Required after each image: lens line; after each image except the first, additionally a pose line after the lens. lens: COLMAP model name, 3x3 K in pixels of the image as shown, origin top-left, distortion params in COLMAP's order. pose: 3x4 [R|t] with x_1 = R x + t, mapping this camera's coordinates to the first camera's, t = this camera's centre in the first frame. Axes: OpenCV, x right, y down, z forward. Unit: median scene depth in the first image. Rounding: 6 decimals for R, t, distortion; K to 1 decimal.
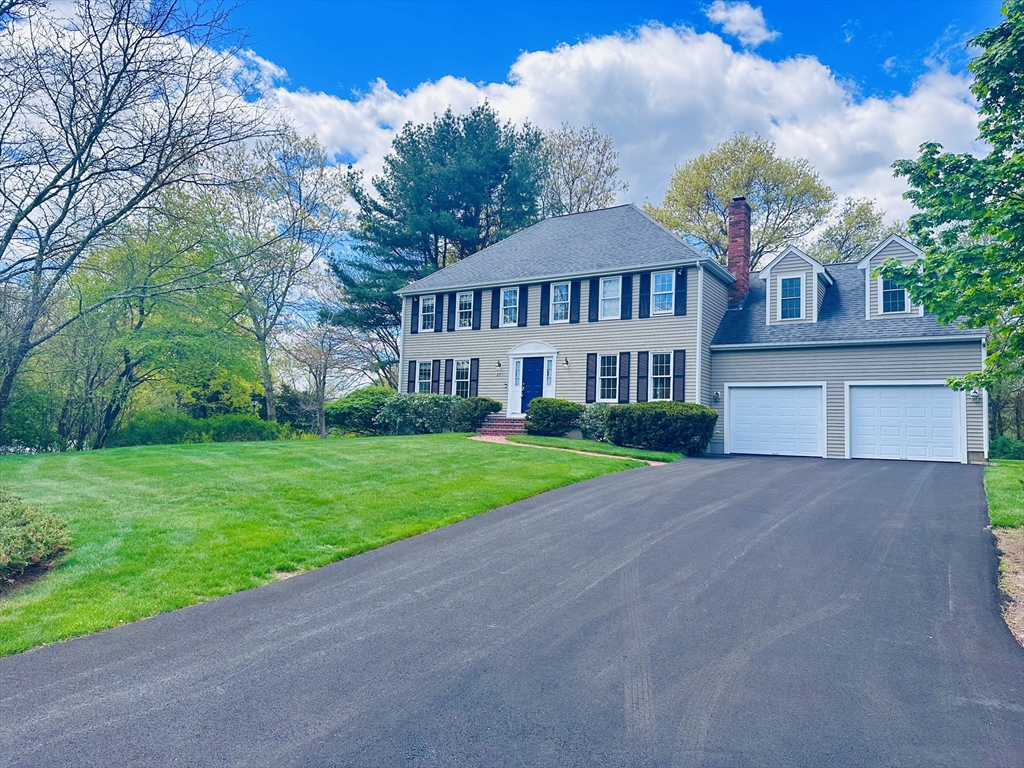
lens RADIAL K [[711.3, 0, 512.0], [0, 711.3, 384.0], [0, 0, 1]] dist [0.088560, -0.152395]
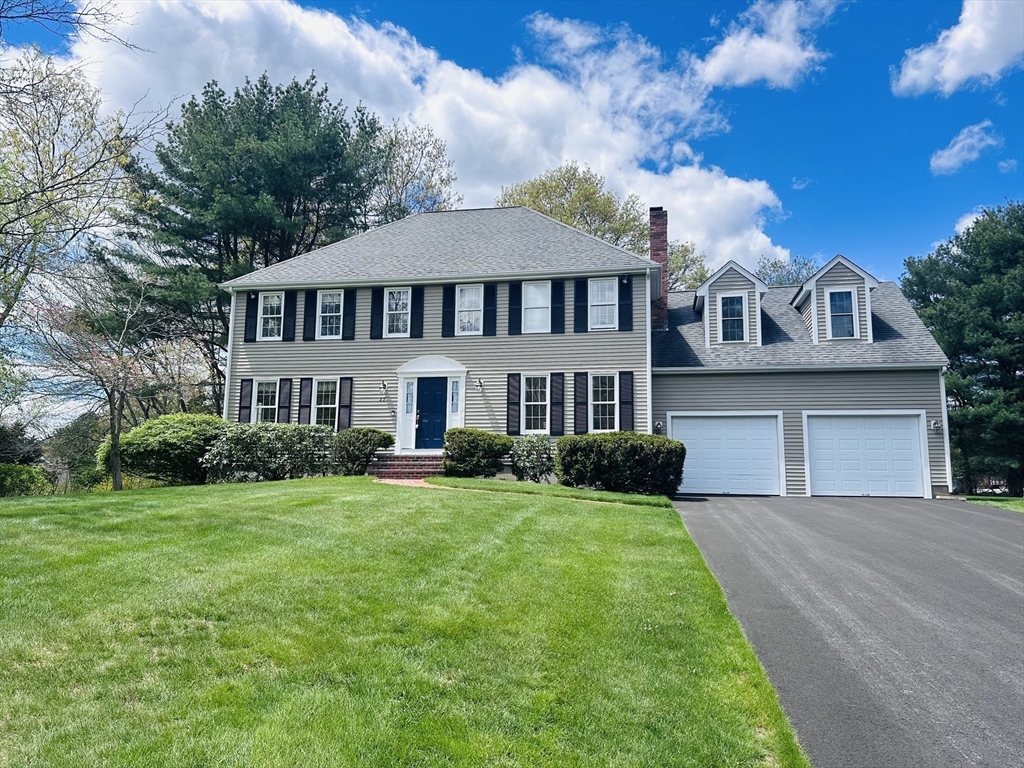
lens RADIAL K [[711.3, 0, 512.0], [0, 711.3, 384.0], [0, 0, 1]] dist [0.088560, -0.152395]
pose [[0.930174, 0.027193, 0.366111, -0.184348], [-0.007324, 0.998429, -0.055551, 0.013608], [-0.367046, 0.048990, 0.928912, 0.250263]]
